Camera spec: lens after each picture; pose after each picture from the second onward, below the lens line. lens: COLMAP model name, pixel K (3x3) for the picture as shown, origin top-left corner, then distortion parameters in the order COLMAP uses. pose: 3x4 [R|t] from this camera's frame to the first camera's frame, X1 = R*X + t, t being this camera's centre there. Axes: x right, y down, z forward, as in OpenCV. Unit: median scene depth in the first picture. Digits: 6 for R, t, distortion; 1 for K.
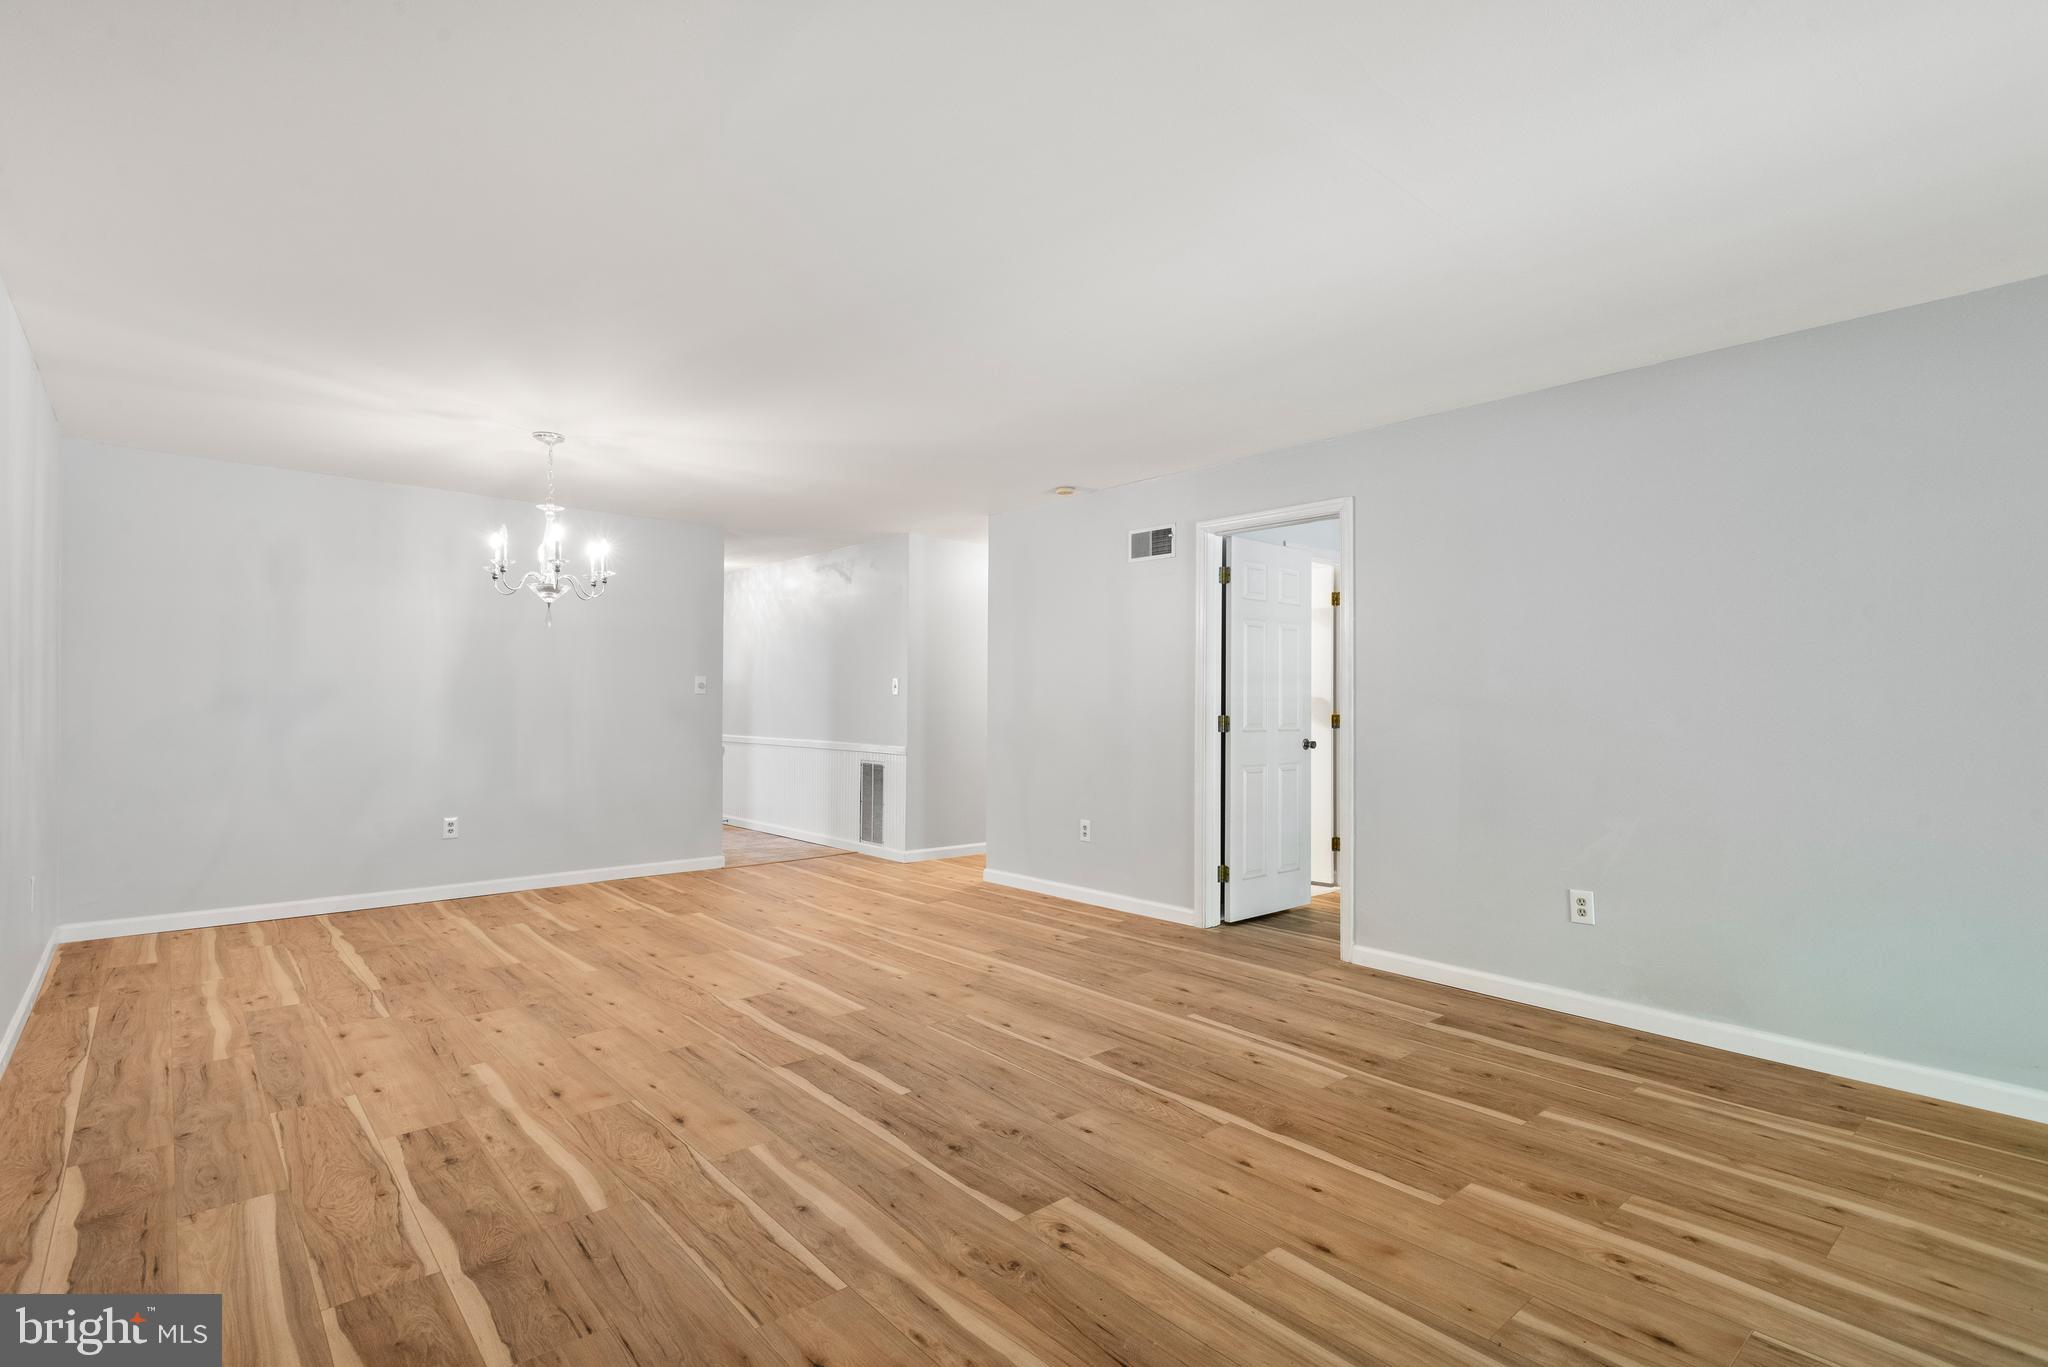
lens RADIAL K [[989.0, 0, 1022.9], [0, 989.0, 697.5], [0, 0, 1]] dist [0.030526, -0.010833]
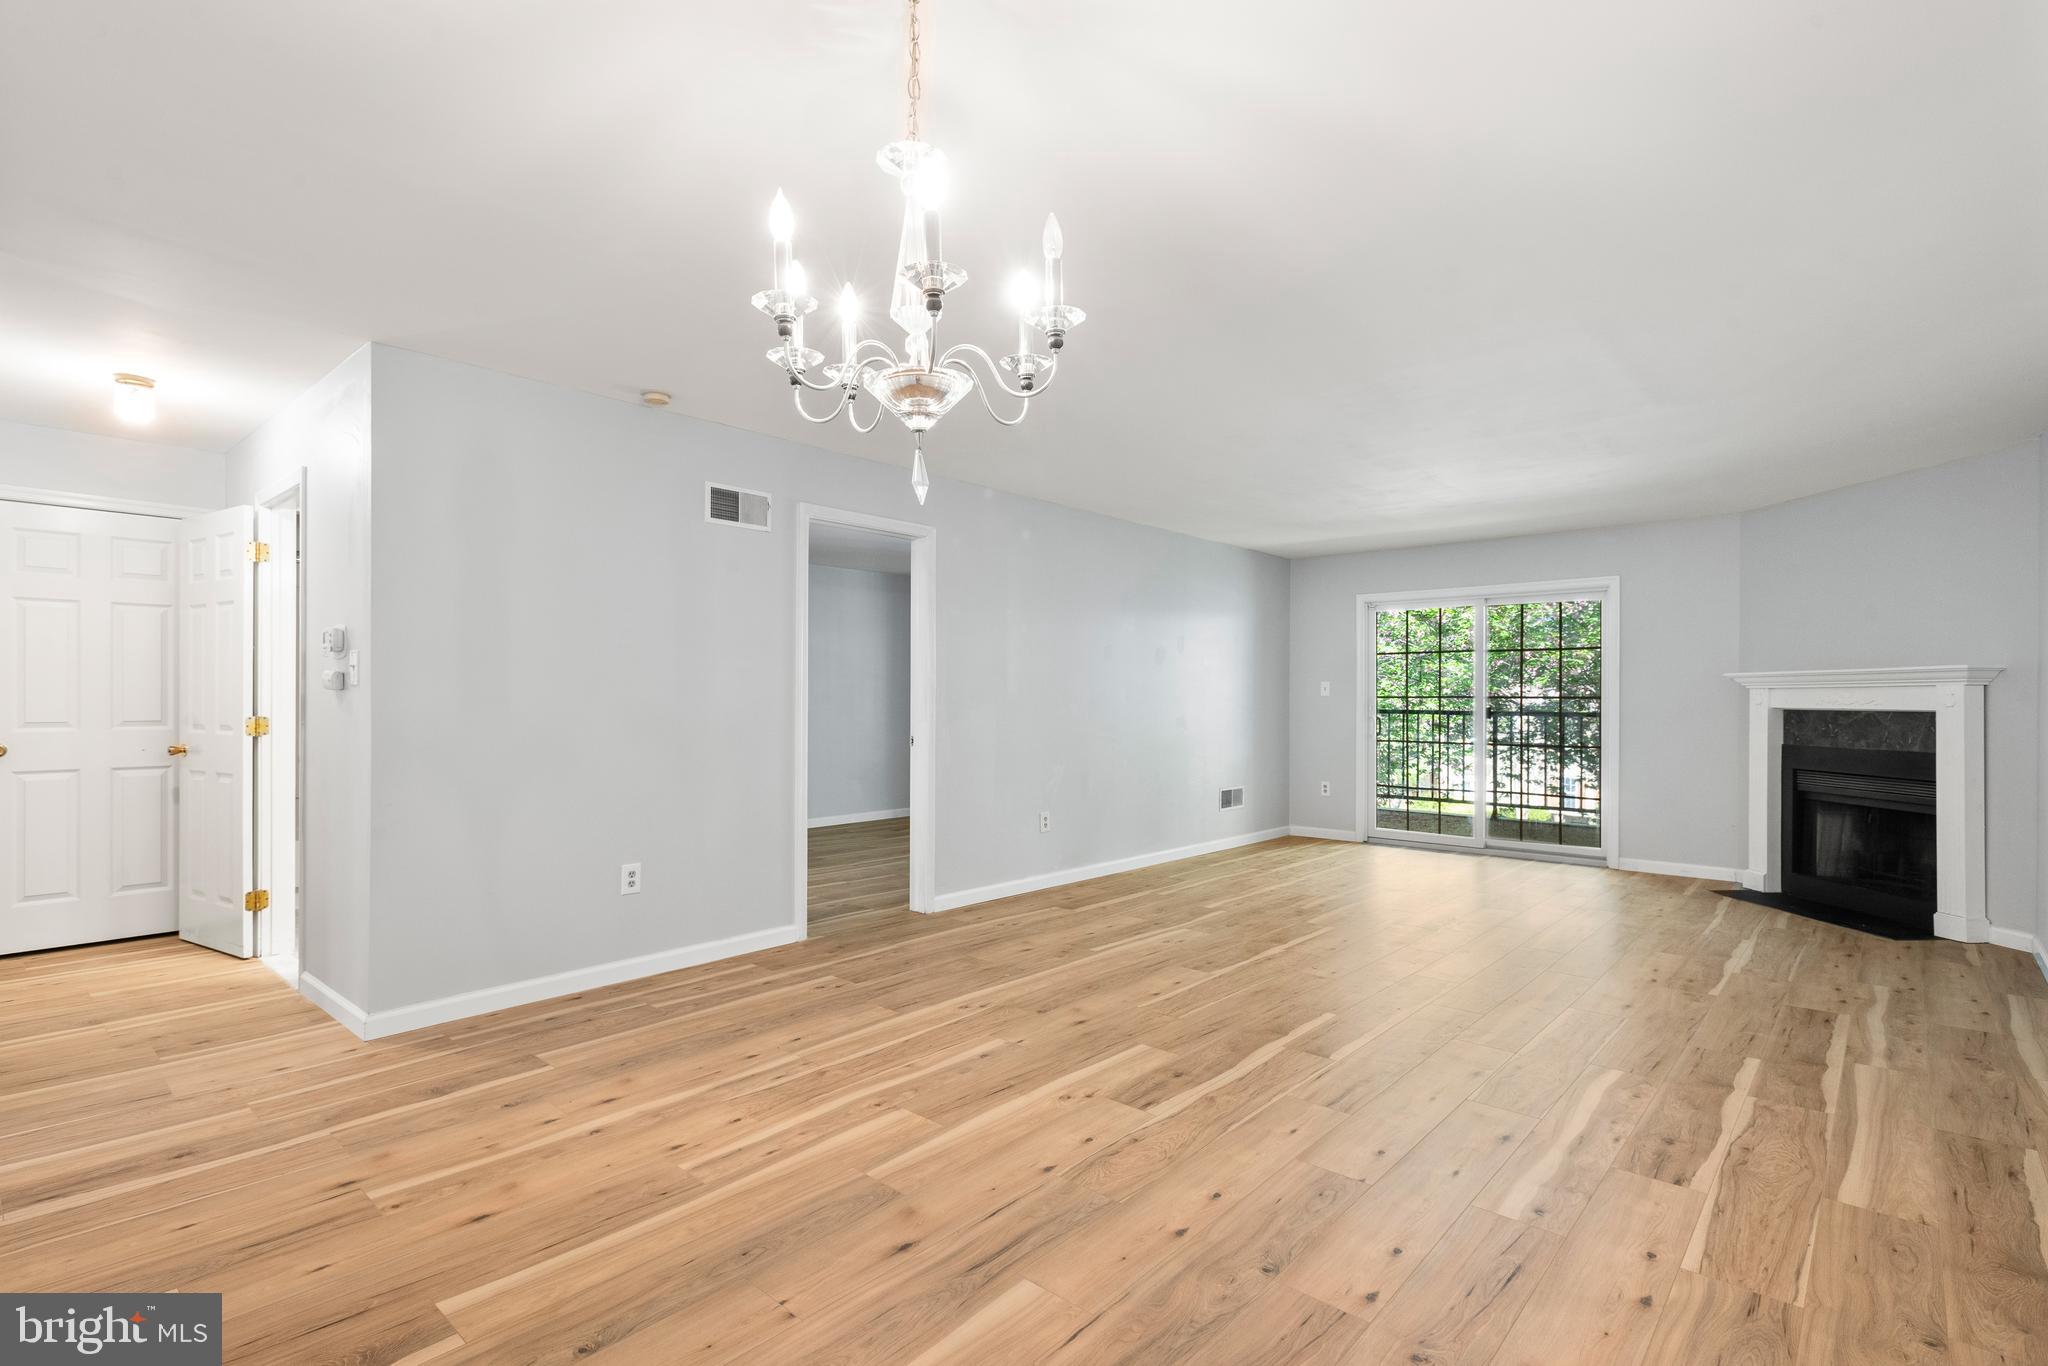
lens RADIAL K [[974.1, 0, 1028.2], [0, 974.1, 701.2], [0, 0, 1]] dist [0.021136, -0.007838]
pose [[-0.135556, -0.007250, 0.990743, -1.195654], [-0.008693, 0.999943, 0.006128, -0.000716], [-0.990732, -0.007781, -0.135611, 1.442293]]
